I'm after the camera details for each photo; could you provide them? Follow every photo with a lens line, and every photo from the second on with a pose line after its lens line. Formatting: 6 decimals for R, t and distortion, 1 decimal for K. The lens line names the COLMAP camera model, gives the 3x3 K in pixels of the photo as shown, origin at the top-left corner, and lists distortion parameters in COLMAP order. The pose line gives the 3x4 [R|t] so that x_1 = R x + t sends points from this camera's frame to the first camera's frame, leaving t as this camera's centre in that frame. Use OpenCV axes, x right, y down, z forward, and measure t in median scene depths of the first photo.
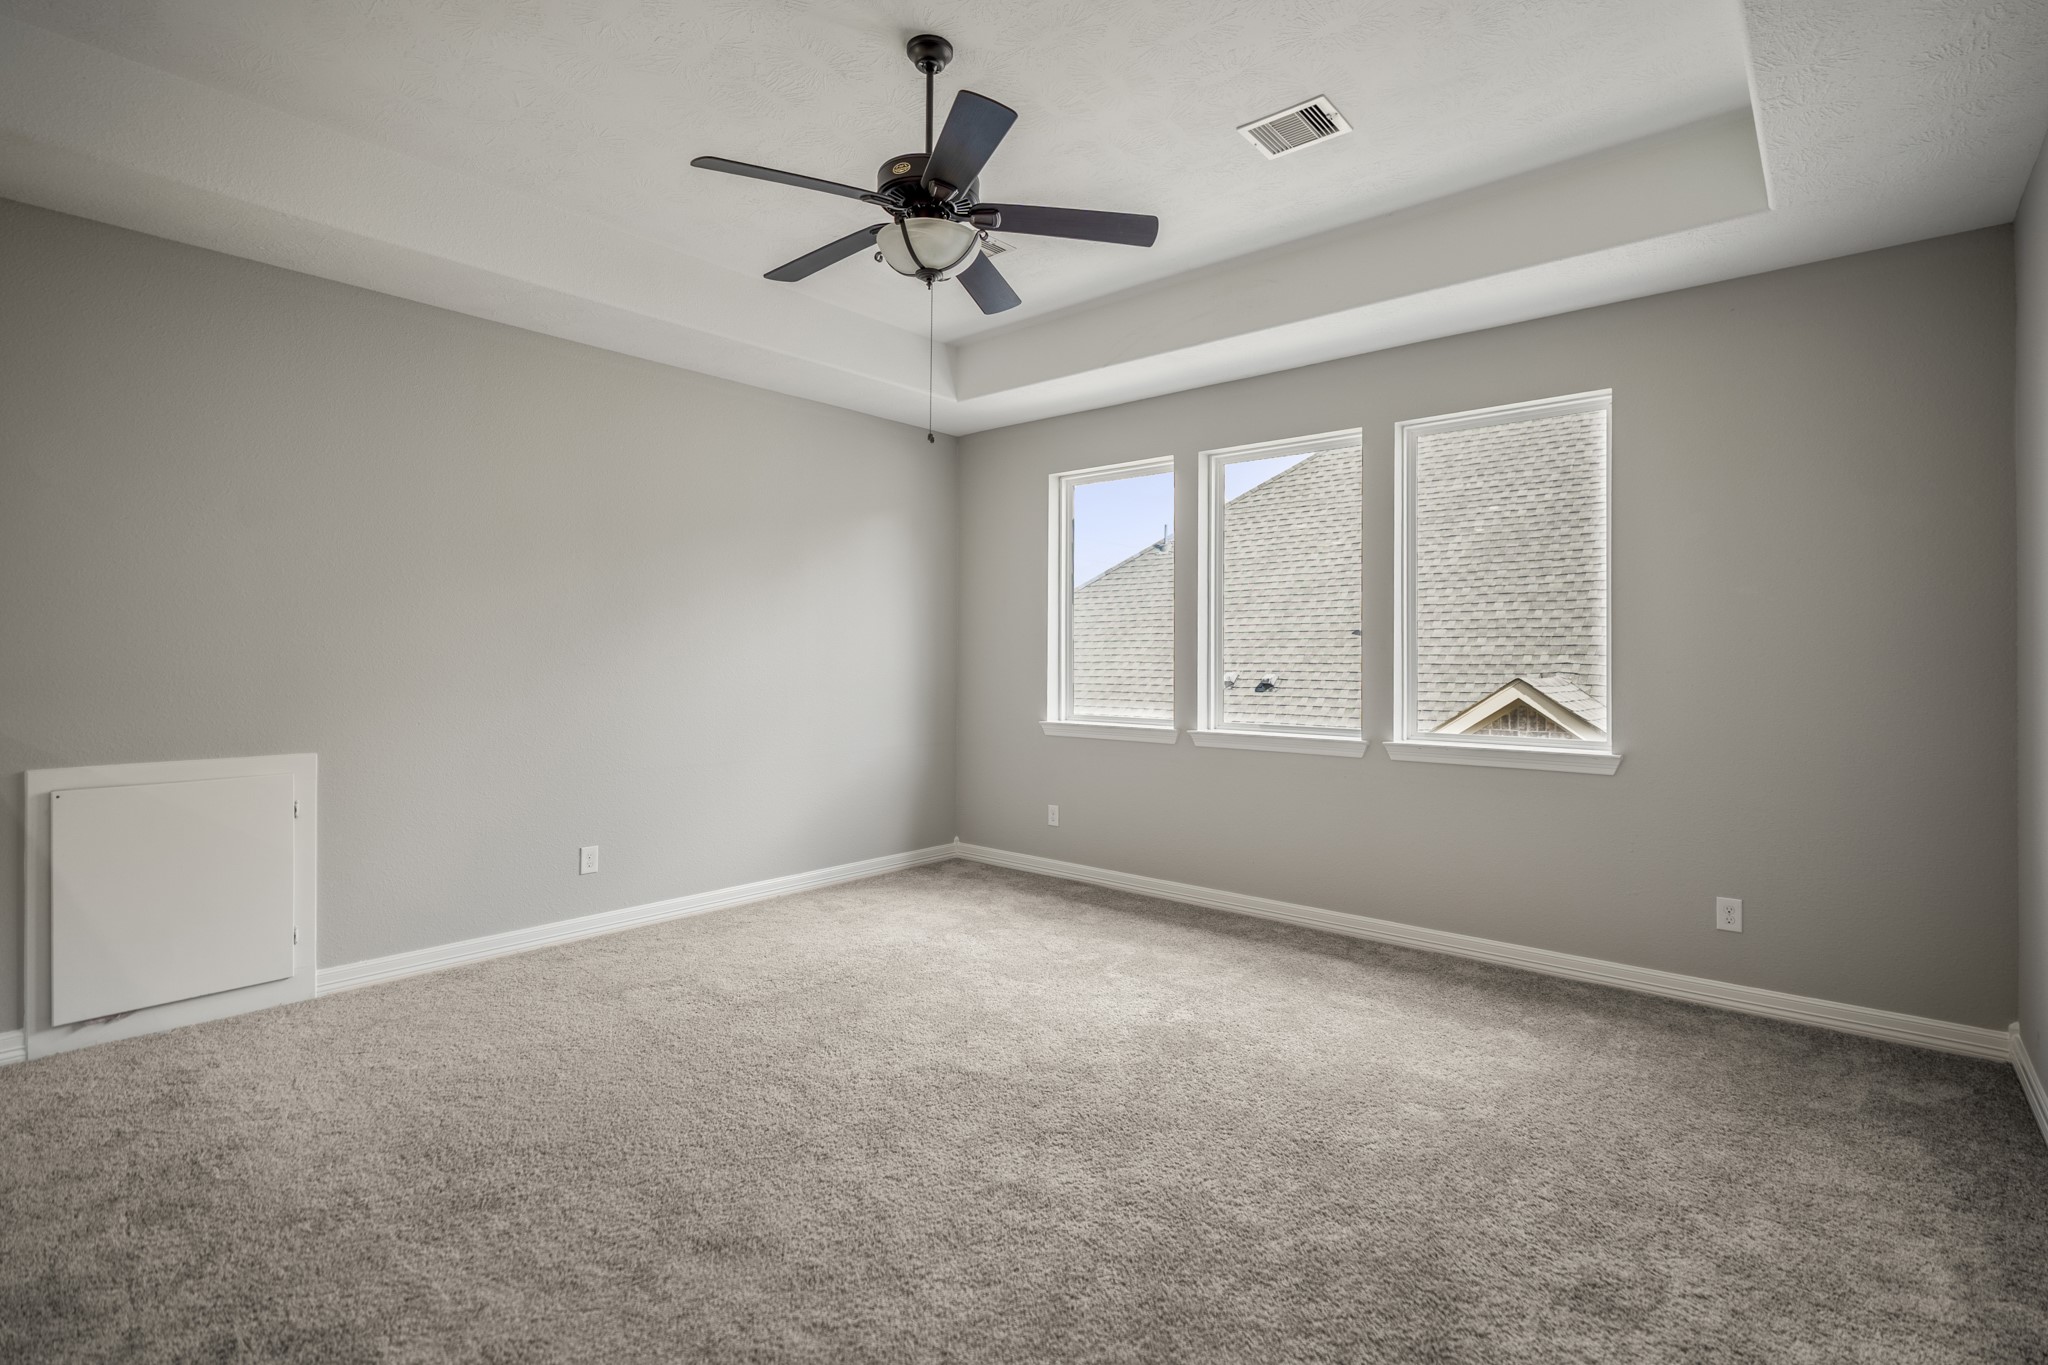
lens RADIAL K [[940.3, 0, 1030.5], [0, 940.3, 669.5], [0, 0, 1]] dist [-0.008040, 0.001578]
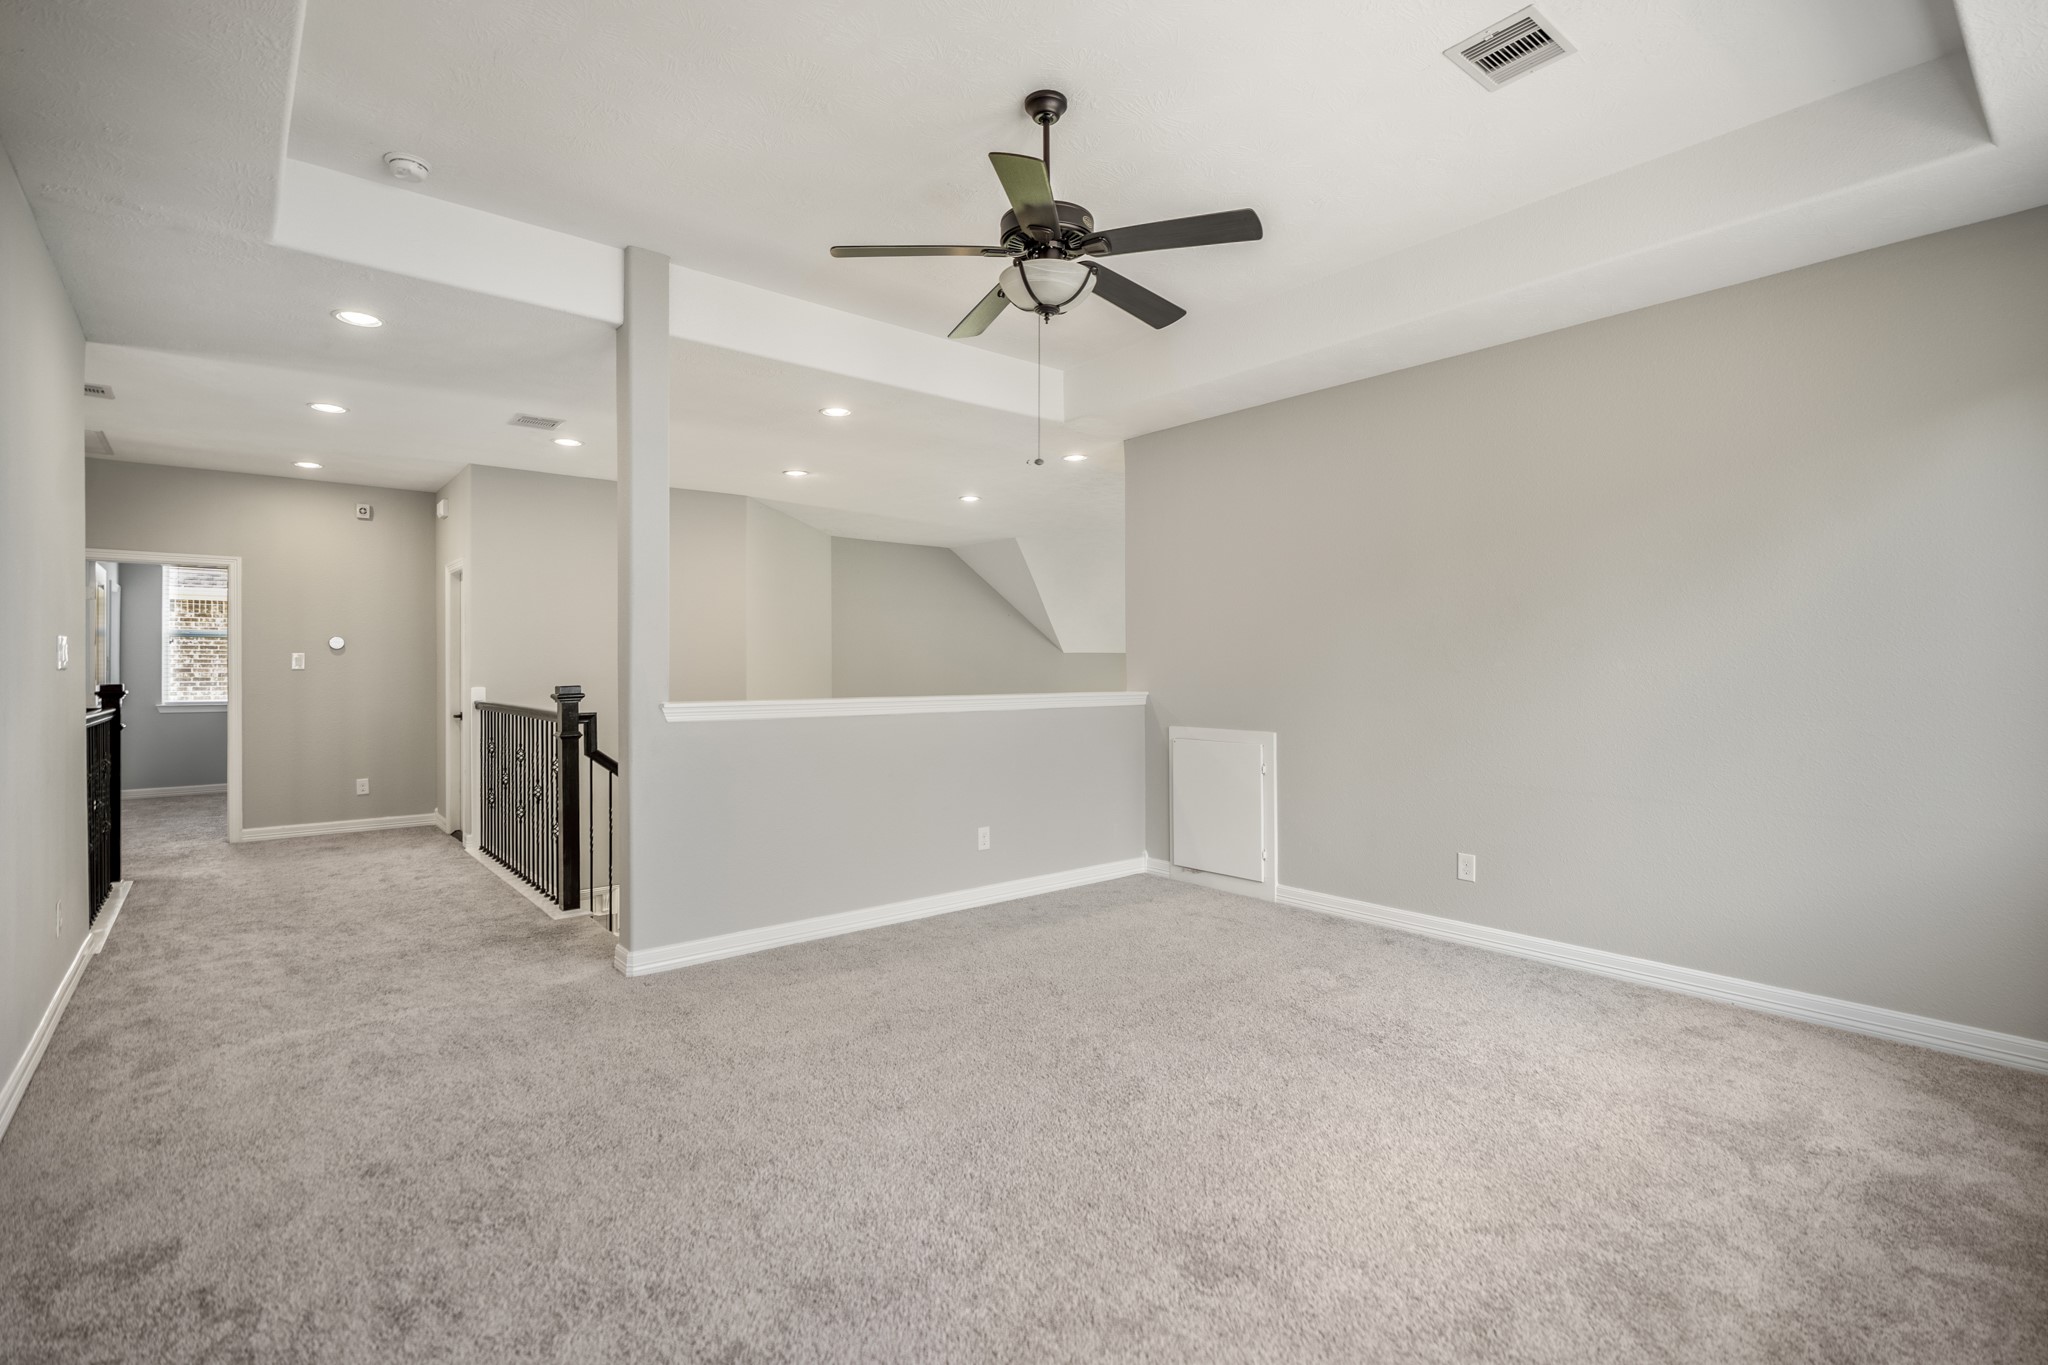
lens RADIAL K [[940.3, 0, 1029.3], [0, 940.3, 673.9], [0, 0, 1]] dist [-0.008040, 0.001578]
pose [[-0.147054, 0.010168, -0.989076, 0.716342], [-0.005065, 0.999926, 0.011033, -0.015084], [0.989116, 0.006632, -0.146991, 0.829991]]
